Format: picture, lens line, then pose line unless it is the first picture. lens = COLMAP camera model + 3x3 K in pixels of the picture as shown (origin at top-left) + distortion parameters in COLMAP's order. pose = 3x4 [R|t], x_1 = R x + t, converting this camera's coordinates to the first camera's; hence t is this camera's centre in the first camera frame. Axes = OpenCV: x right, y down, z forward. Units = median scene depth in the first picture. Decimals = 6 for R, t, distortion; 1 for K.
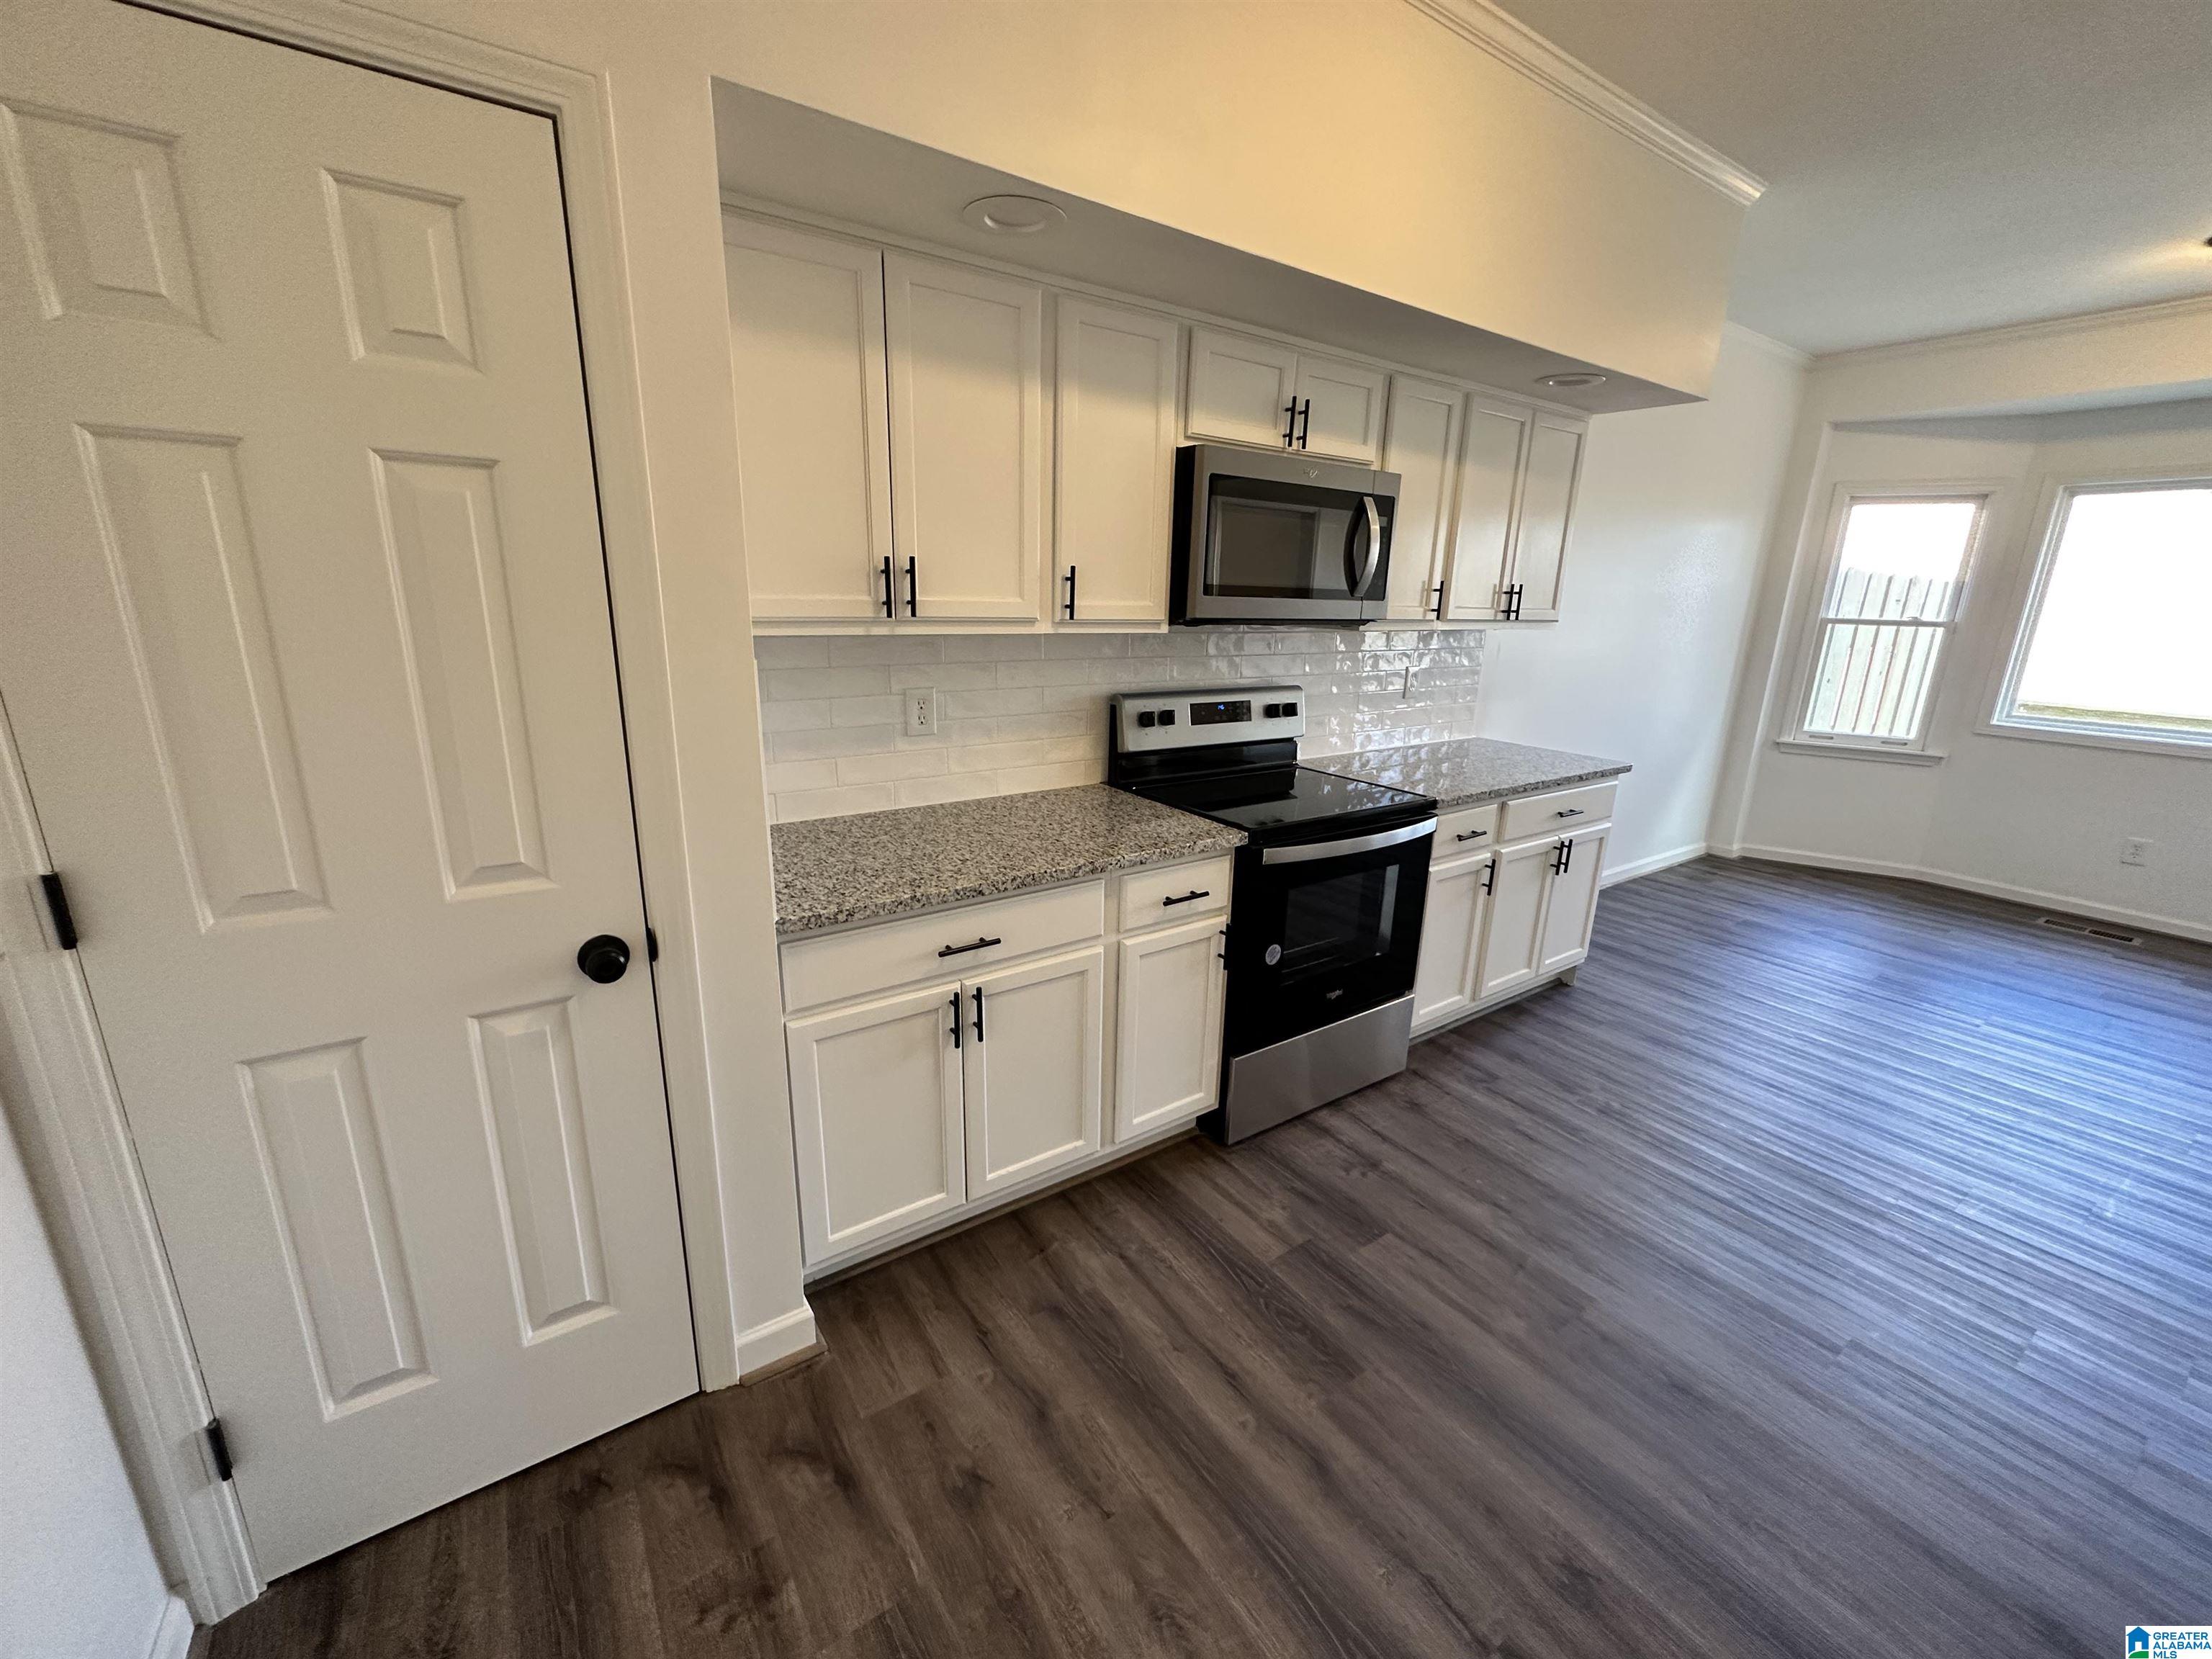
lens RADIAL K [[885.6, 0, 1105.6], [0, 885.6, 828.5], [0, 0, 1]] dist [-0.000105, -0.000300]
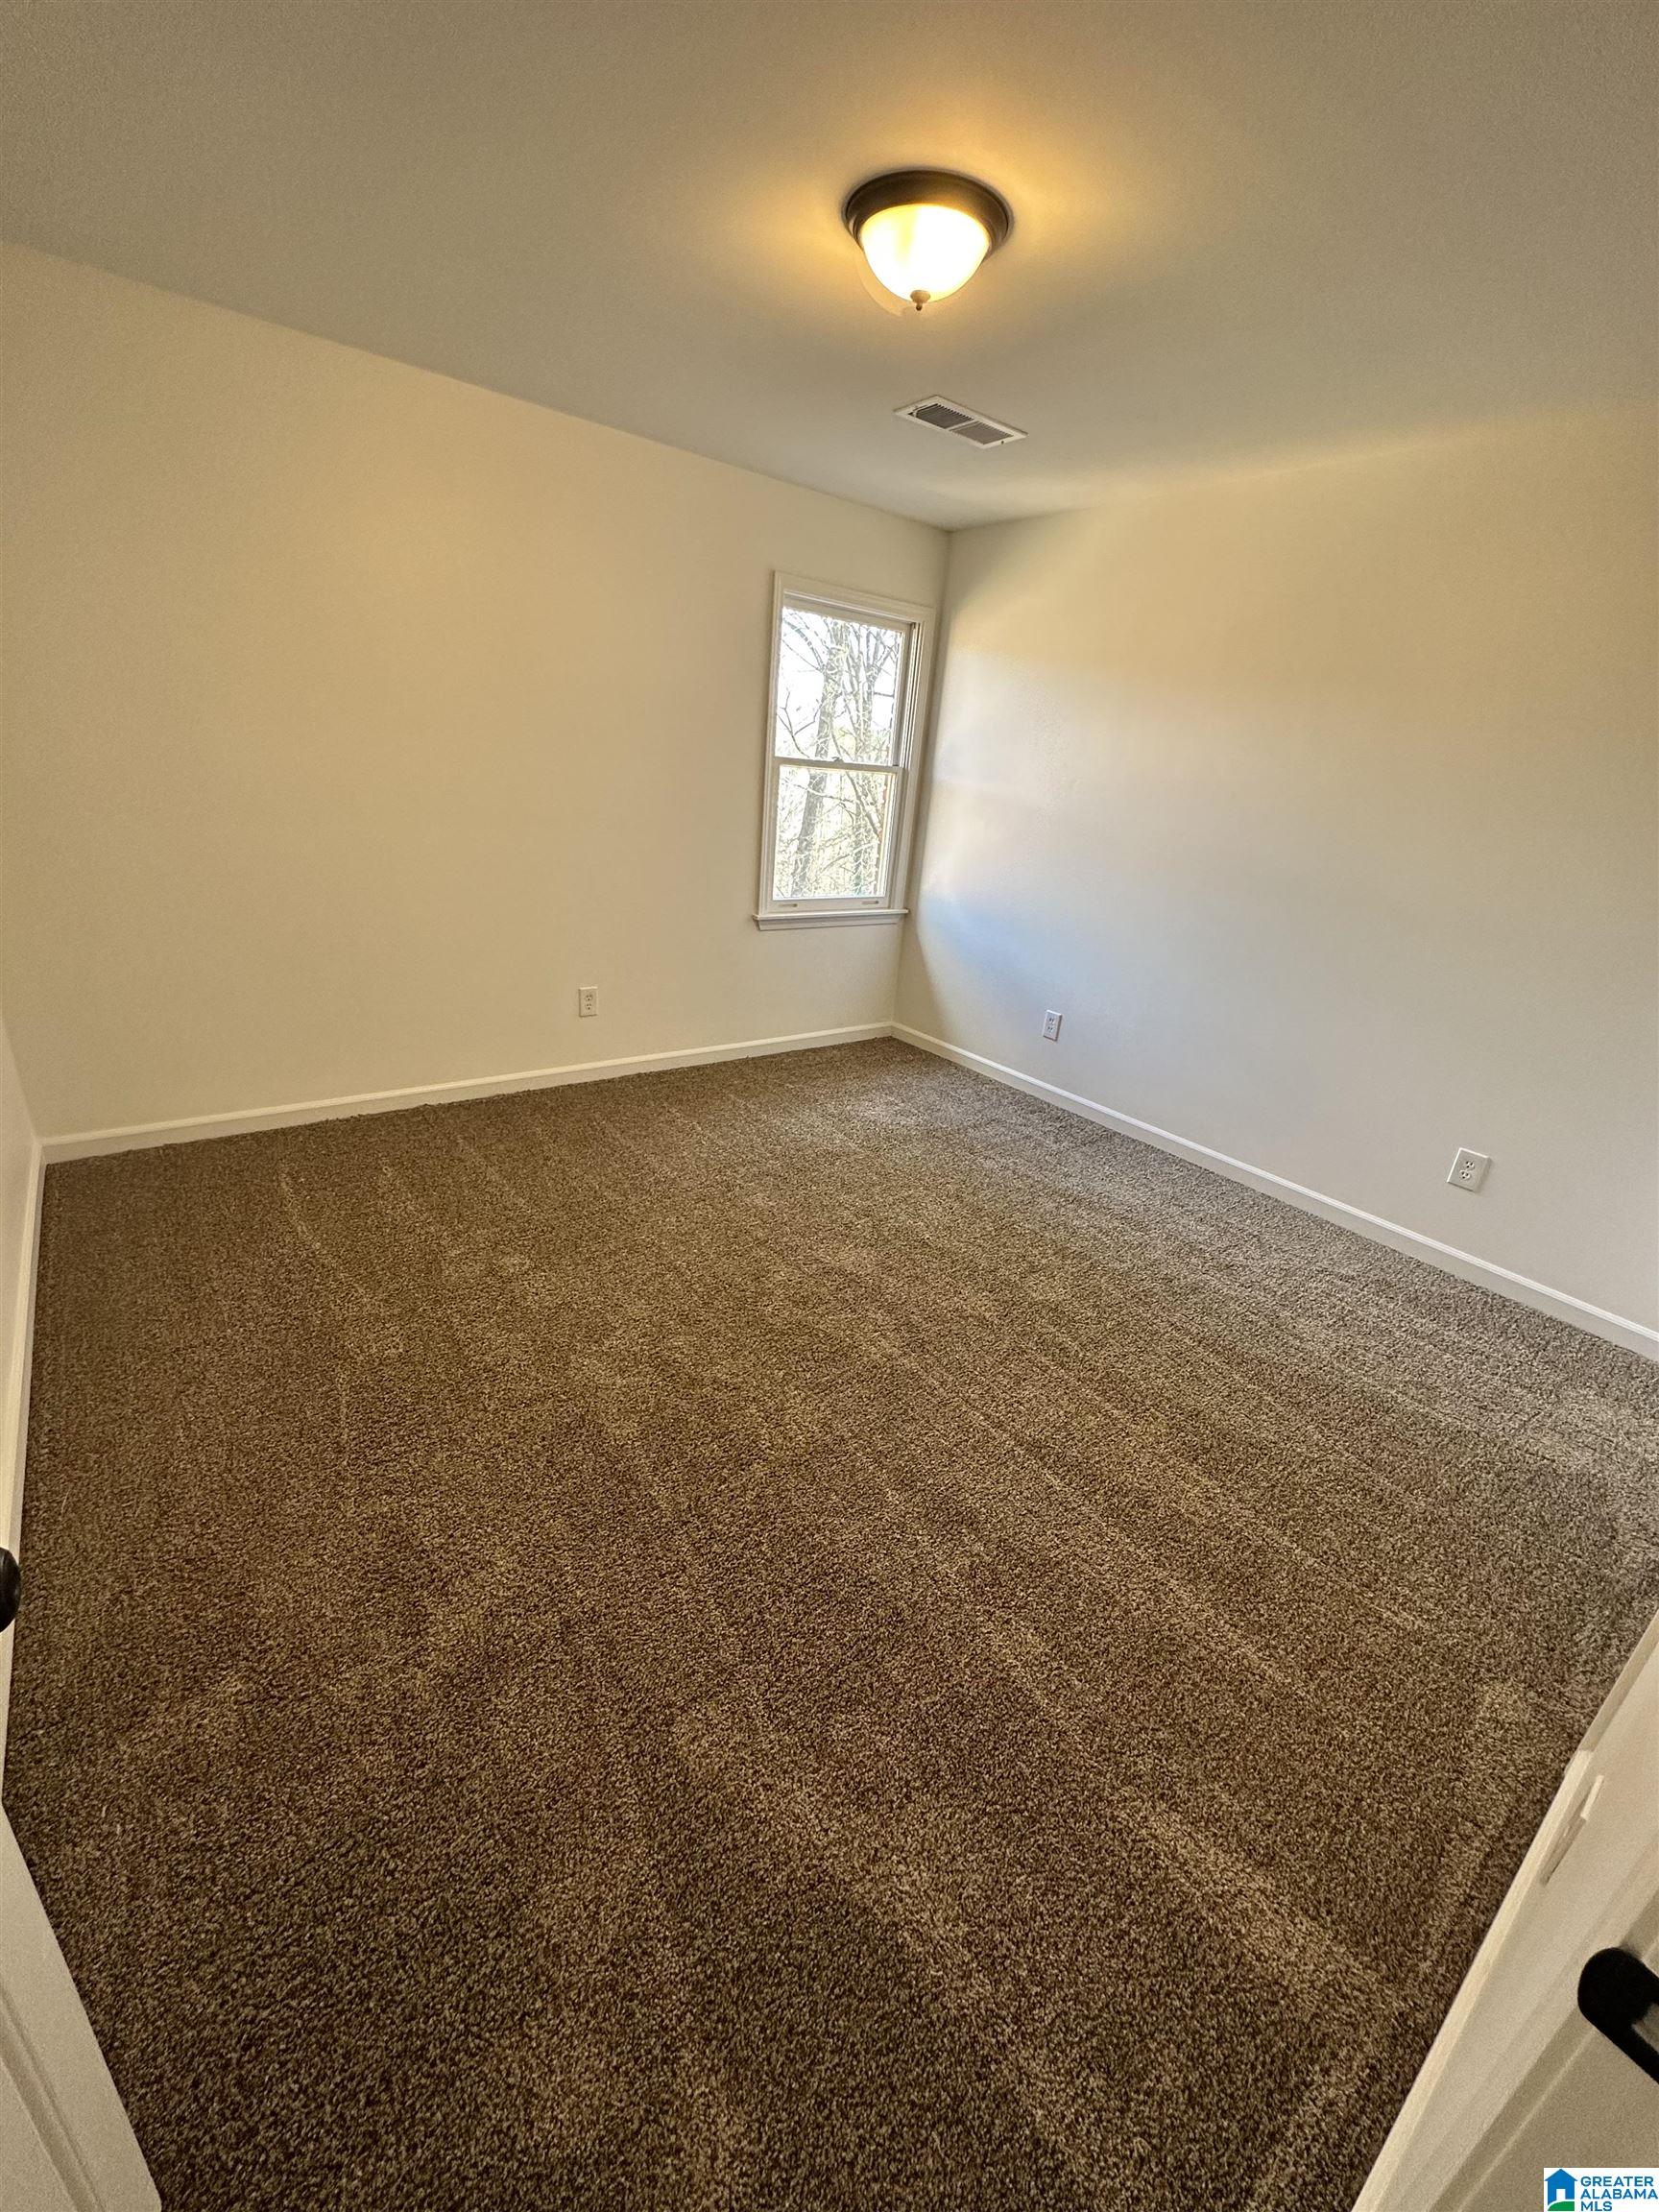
lens RADIAL K [[885.6, 0, 830.5], [0, 885.6, 1108.0], [0, 0, 1]] dist [-0.000105, -0.000300]
pose [[-0.048928, -0.388483, 0.920156, -0.127967], [0.175158, 0.903645, 0.390826, -0.555913], [-0.983324, 0.180295, 0.023832, 2.133309]]
